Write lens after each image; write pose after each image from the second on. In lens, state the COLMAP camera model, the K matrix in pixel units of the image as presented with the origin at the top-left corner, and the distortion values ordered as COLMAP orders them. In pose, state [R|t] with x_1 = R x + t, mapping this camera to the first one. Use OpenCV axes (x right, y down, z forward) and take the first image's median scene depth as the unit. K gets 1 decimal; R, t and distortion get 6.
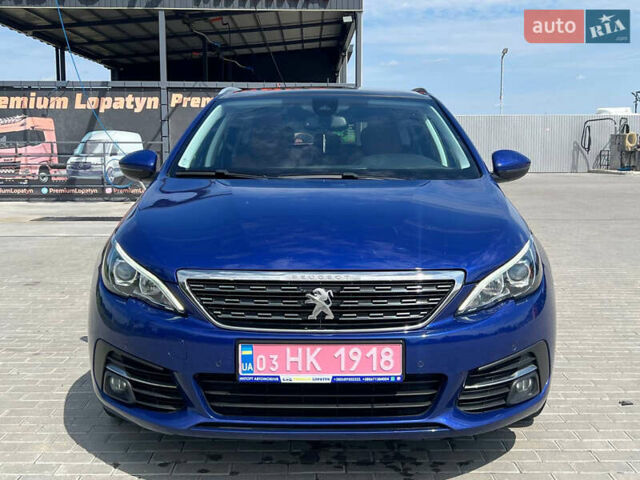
lens RADIAL K [[843.4, 0, 320.0], [0, 843.4, 240.0], [0, 0, 1]] dist [-0.022752, -0.010637]
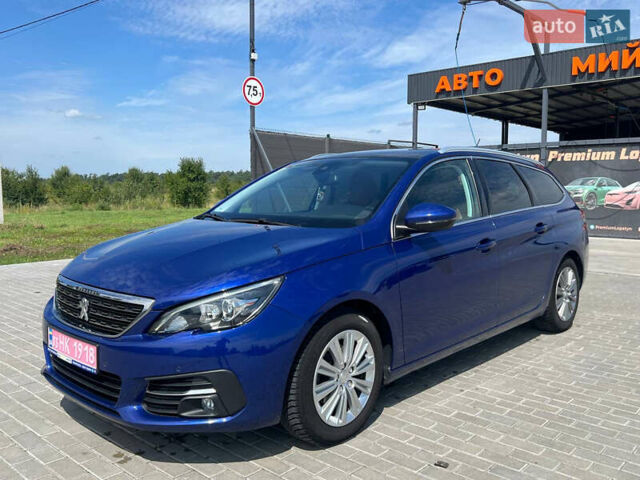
lens RADIAL K [[571.2, 0, 318.3], [0, 571.2, 226.3], [0, 0, 1]] dist [0.065328, 0.002838]
pose [[0.716747, 0.047427, -0.695718, 0.156307], [-0.077838, 0.996891, -0.012233, -0.013949], [0.692975, 0.062921, 0.718211, 0.086582]]
